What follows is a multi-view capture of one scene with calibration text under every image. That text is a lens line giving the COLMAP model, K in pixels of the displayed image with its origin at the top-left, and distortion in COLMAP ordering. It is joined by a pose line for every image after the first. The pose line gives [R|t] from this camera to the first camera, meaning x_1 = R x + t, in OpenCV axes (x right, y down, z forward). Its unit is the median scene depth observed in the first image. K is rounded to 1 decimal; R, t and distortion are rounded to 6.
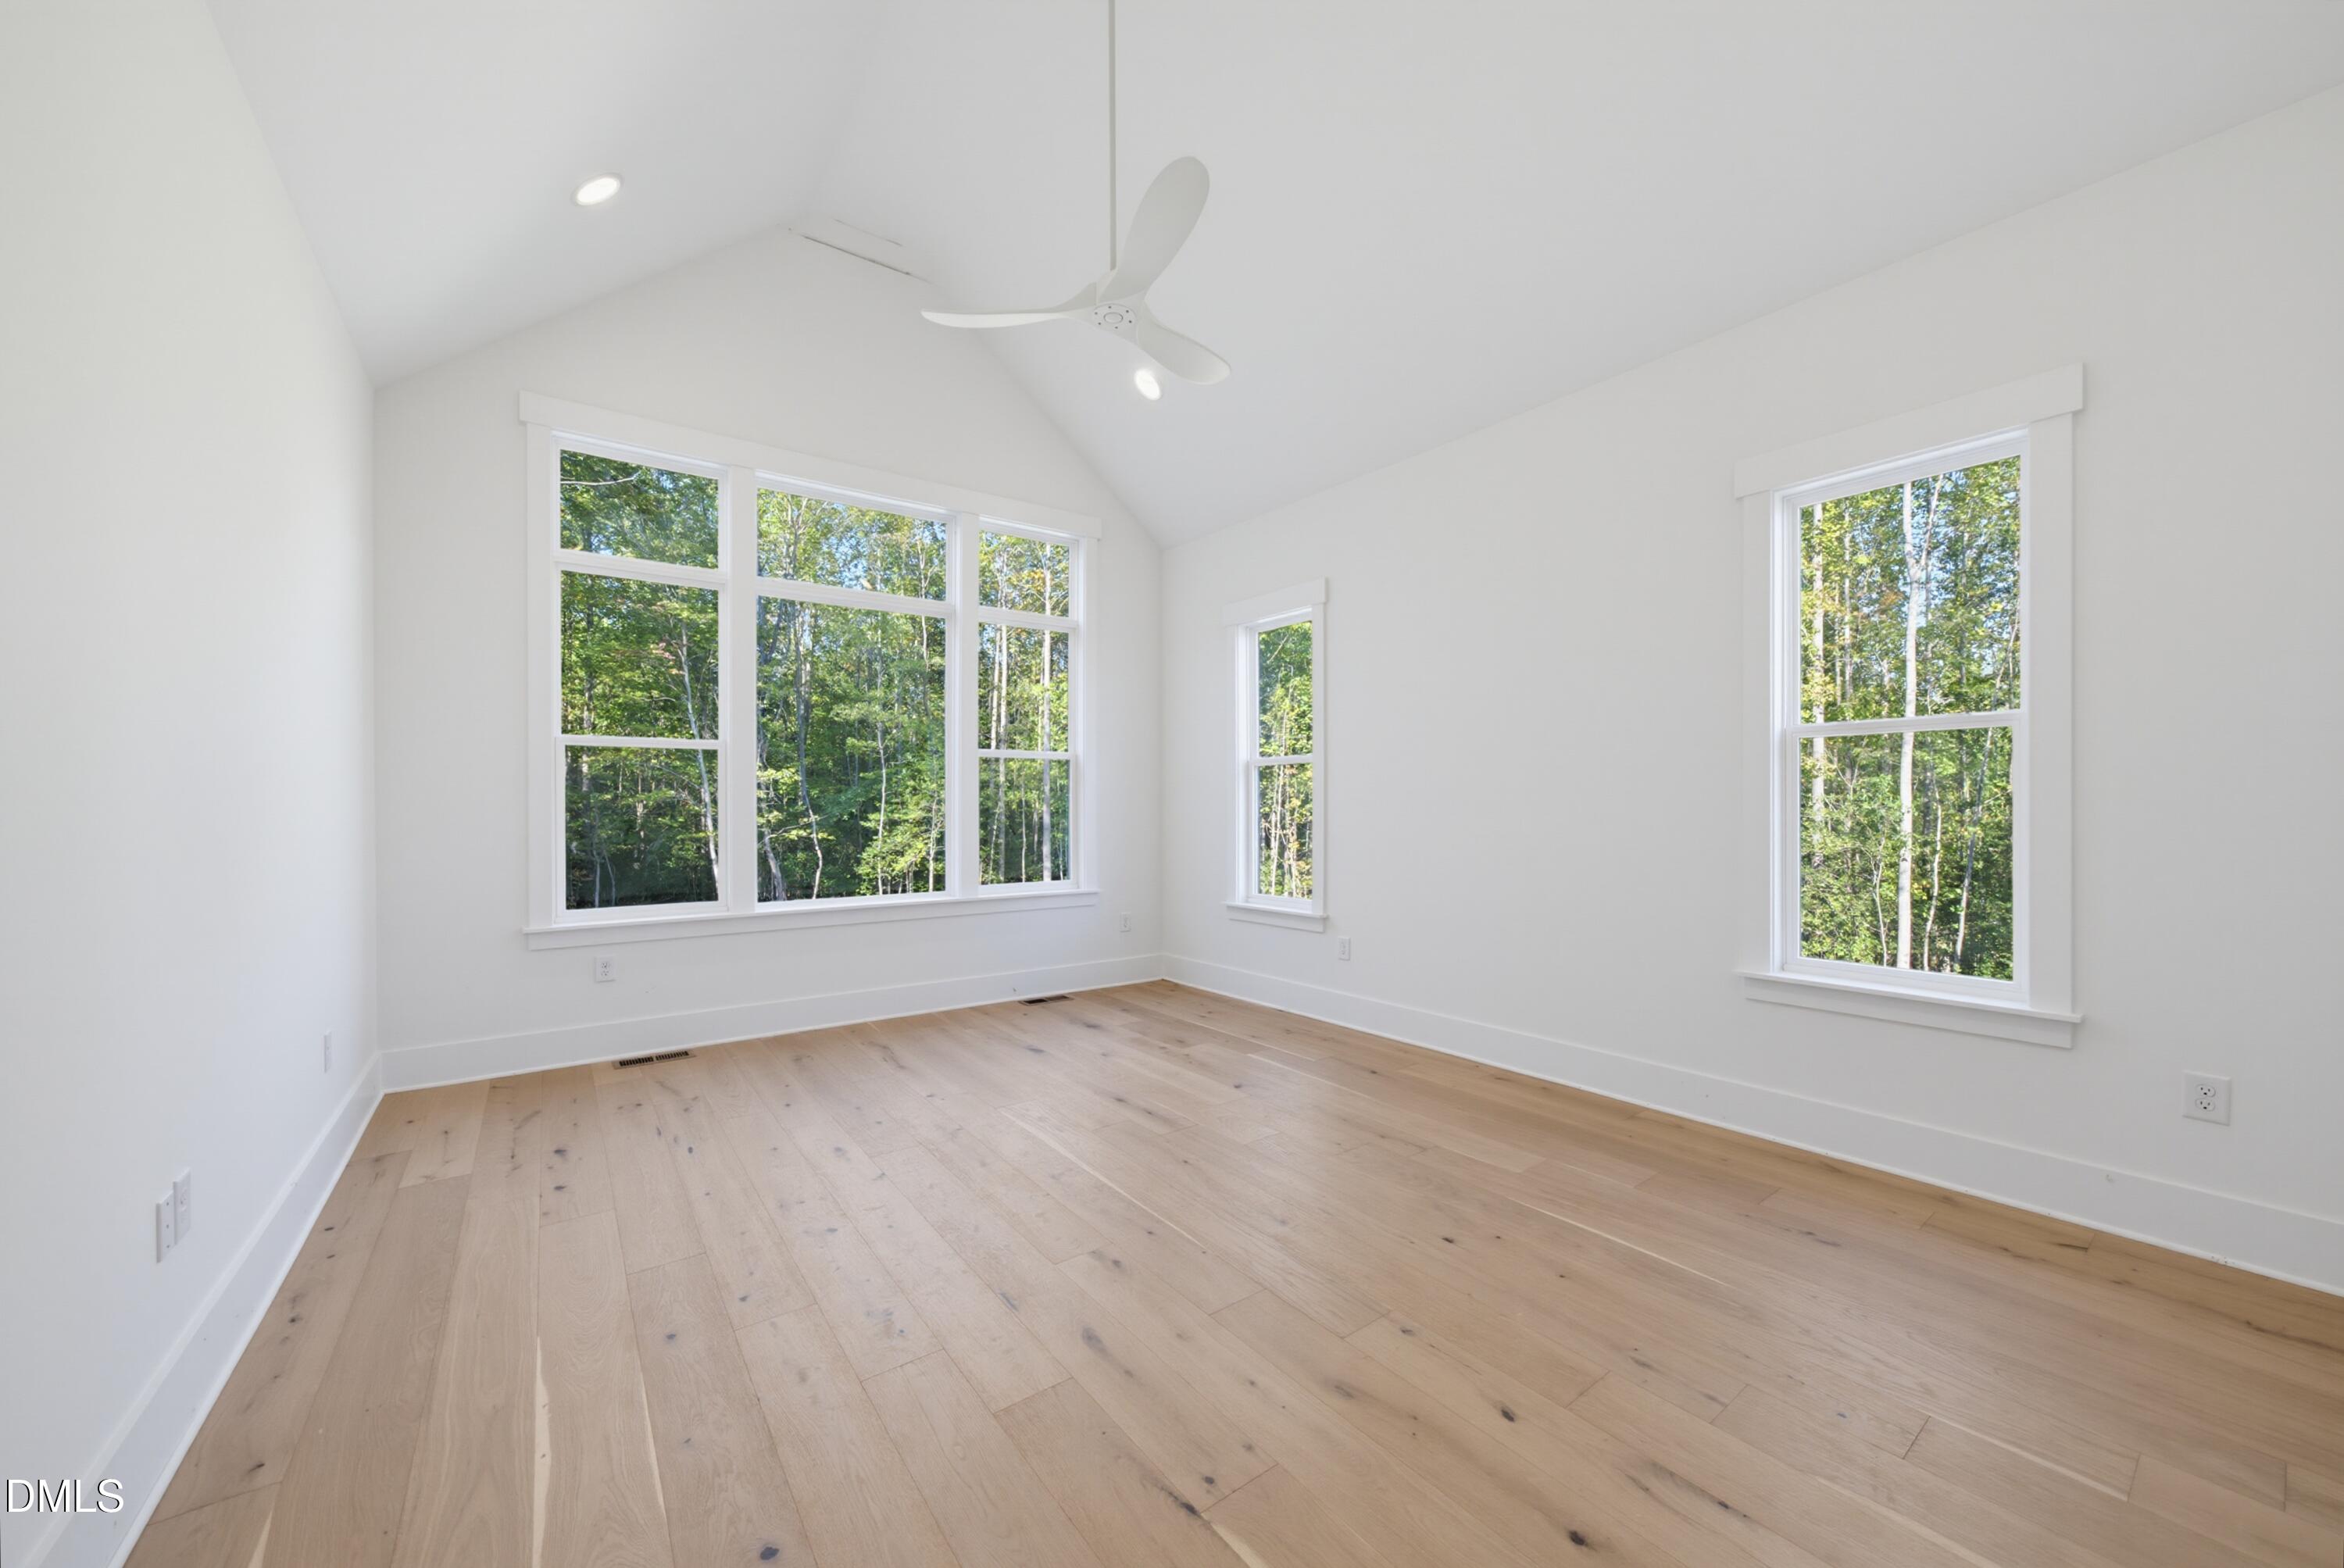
lens RADIAL K [[861.5, 0, 1174.5], [0, 861.5, 806.4], [0, 0, 1]] dist [-0.001332, 0.000057]
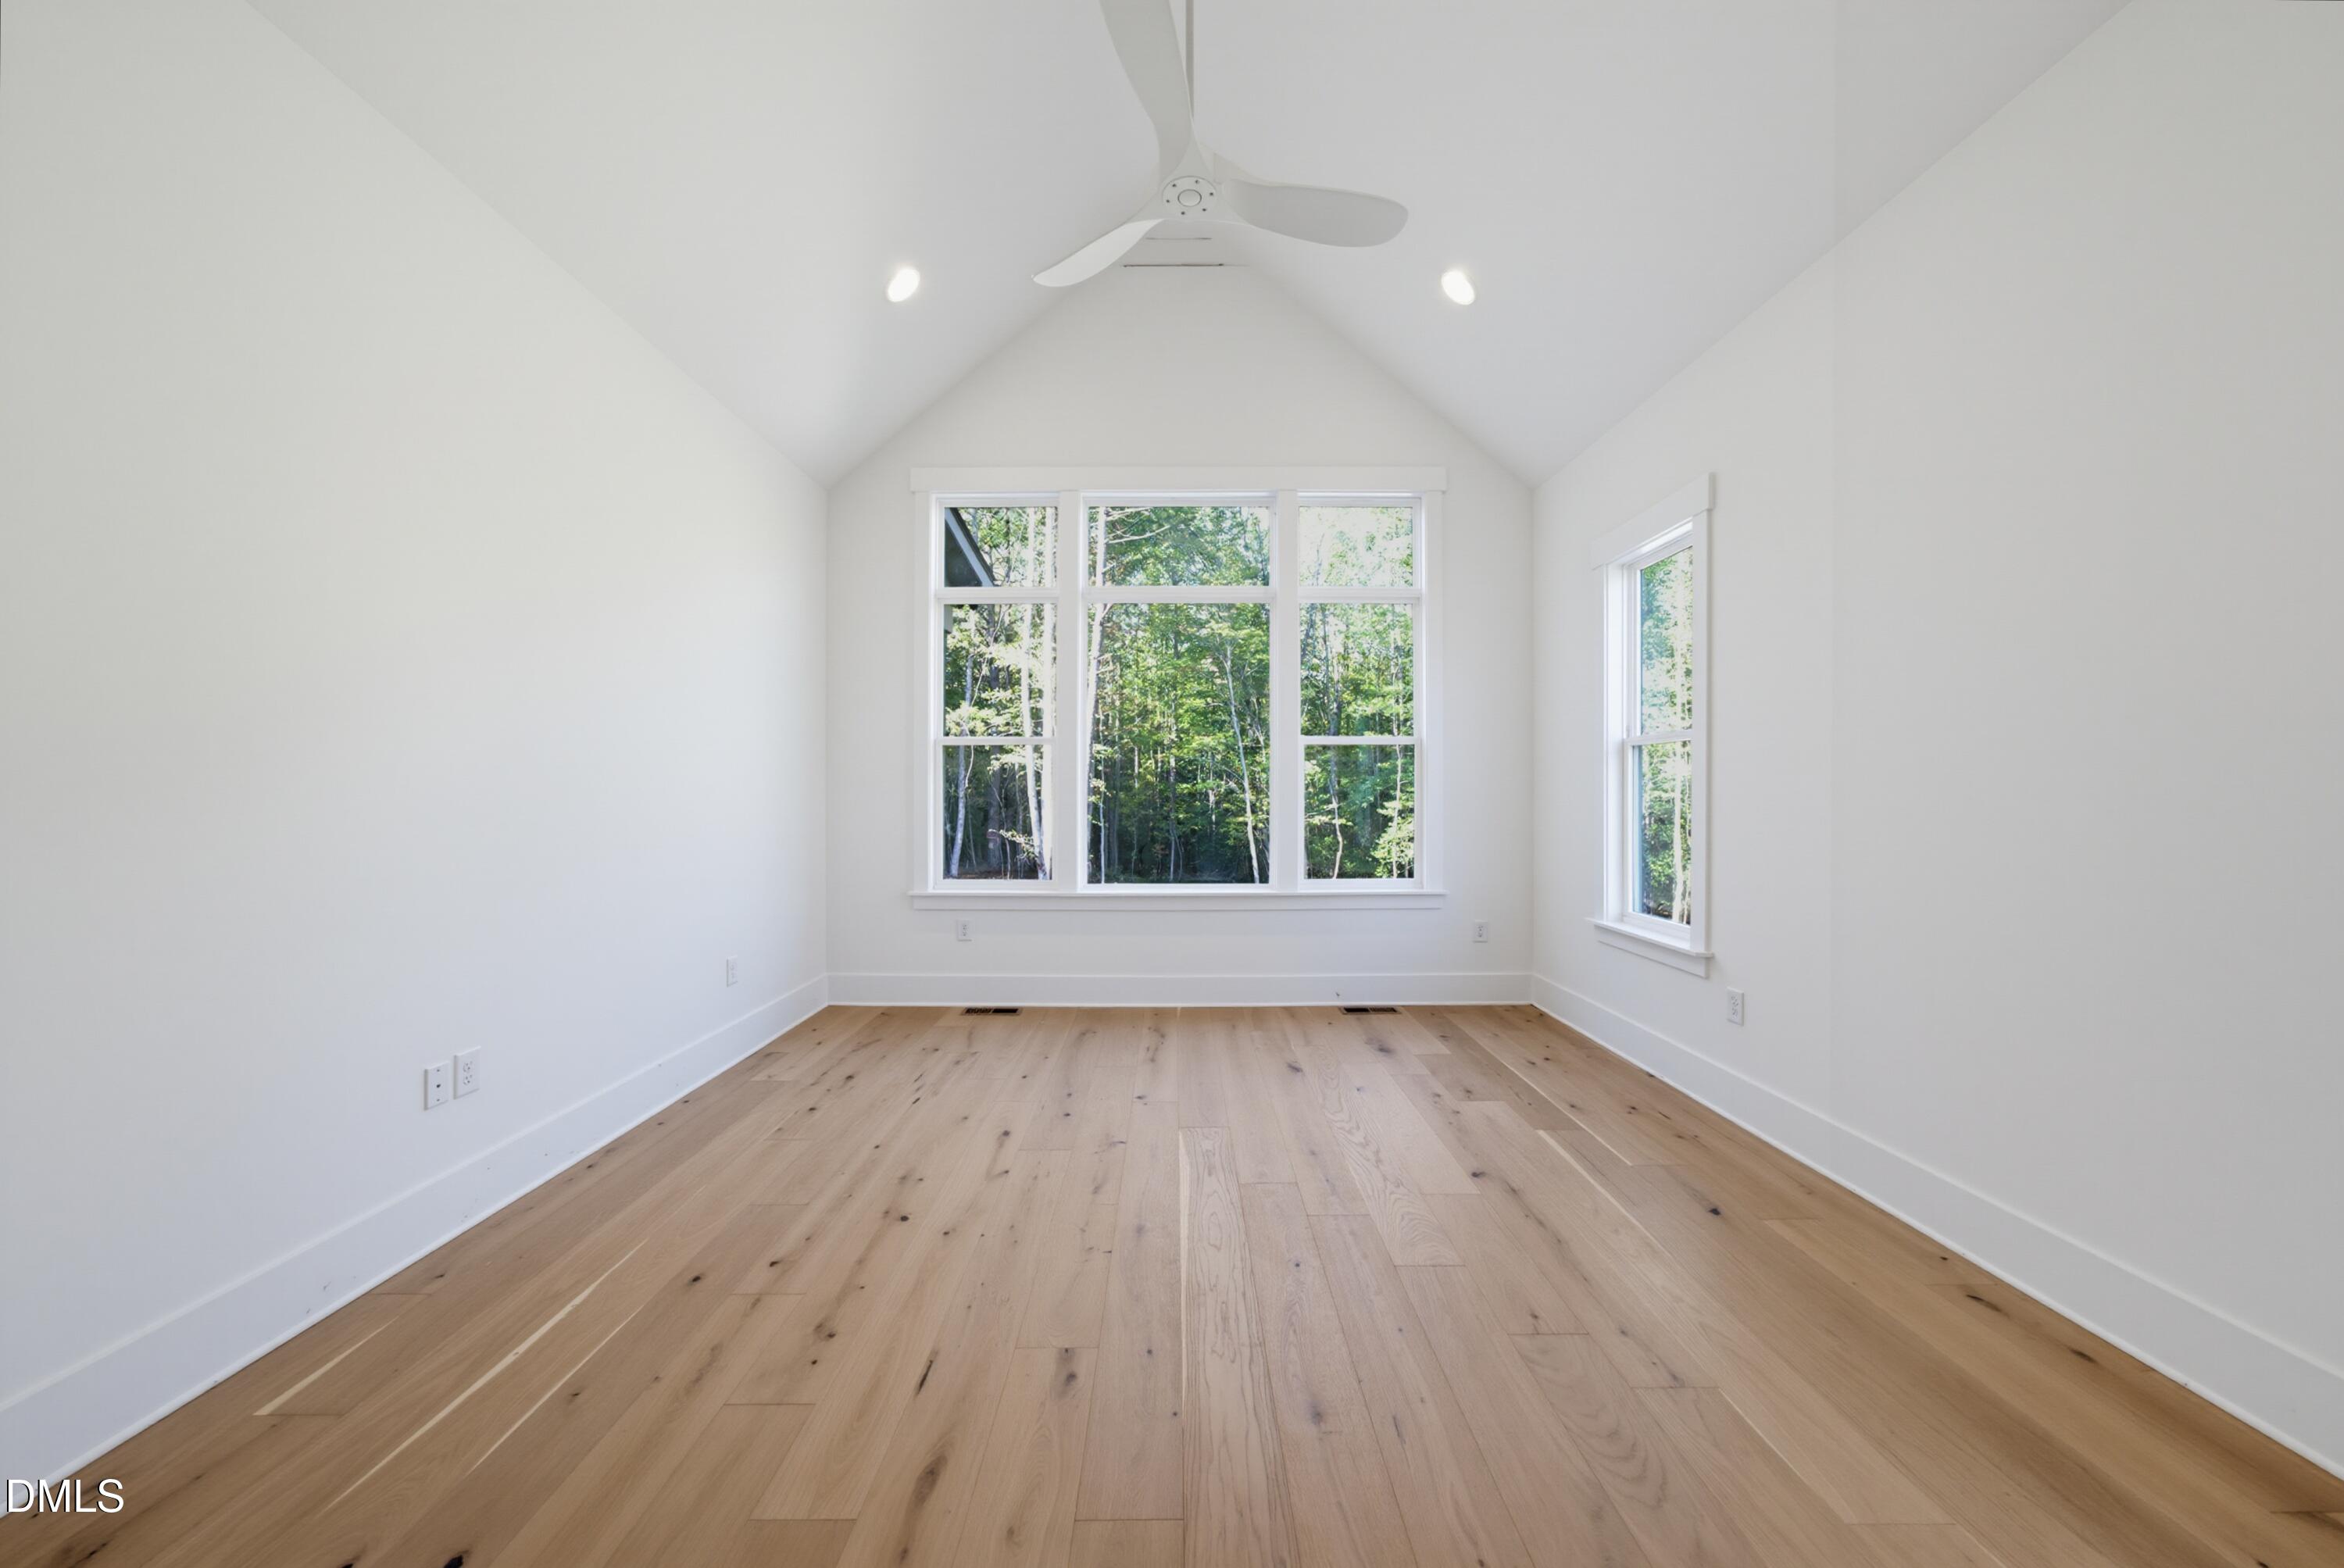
lens RADIAL K [[819.9, 0, 1193.4], [0, 819.9, 793.0], [0, 0, 1]] dist [-0.052858, 0.033653]
pose [[0.812446, 0.003292, -0.583028, 0.223487], [-0.004640, 0.999989, -0.000820, -0.001918], [0.583019, 0.003372, 0.812452, 0.226702]]
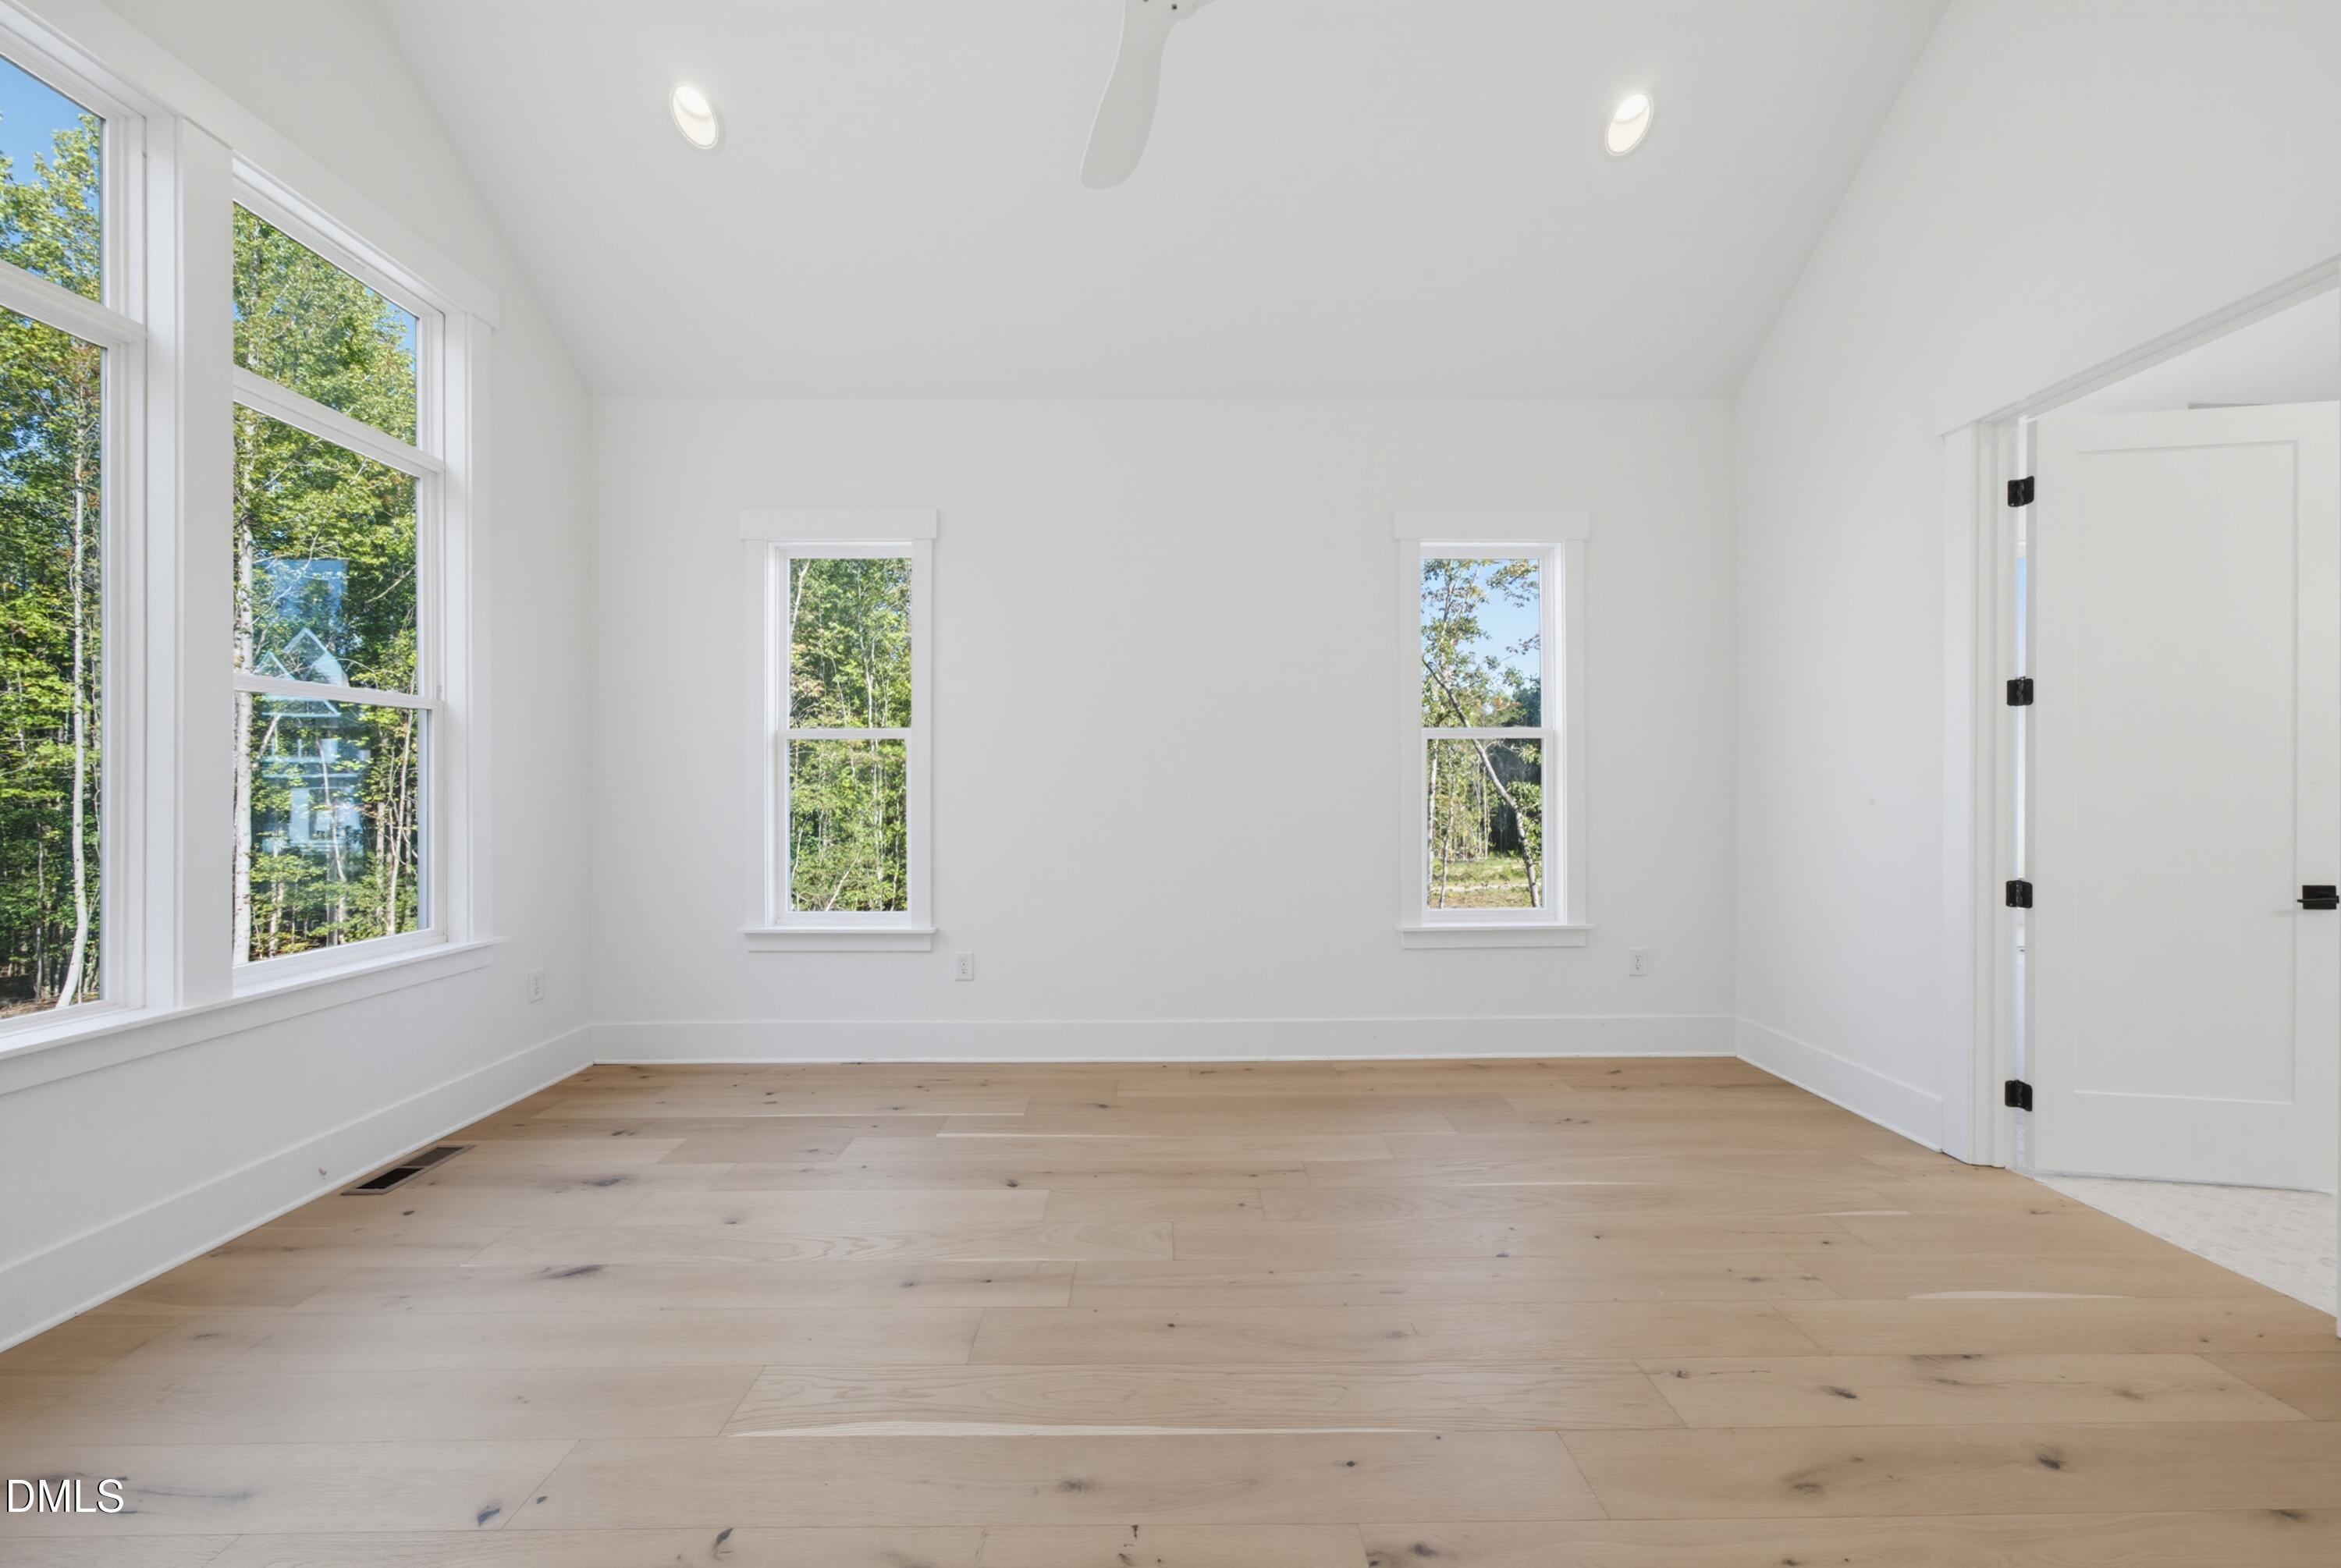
lens RADIAL K [[799.1, 0, 1177.2], [0, 799.1, 778.1], [0, 0, 1]] dist [-0.020904, 0.008512]
pose [[0.583384, 0.014317, 0.812070, -0.304977], [-0.001116, 0.999858, -0.016826, -0.001600], [-0.812196, 0.008910, 0.583317, 0.395231]]
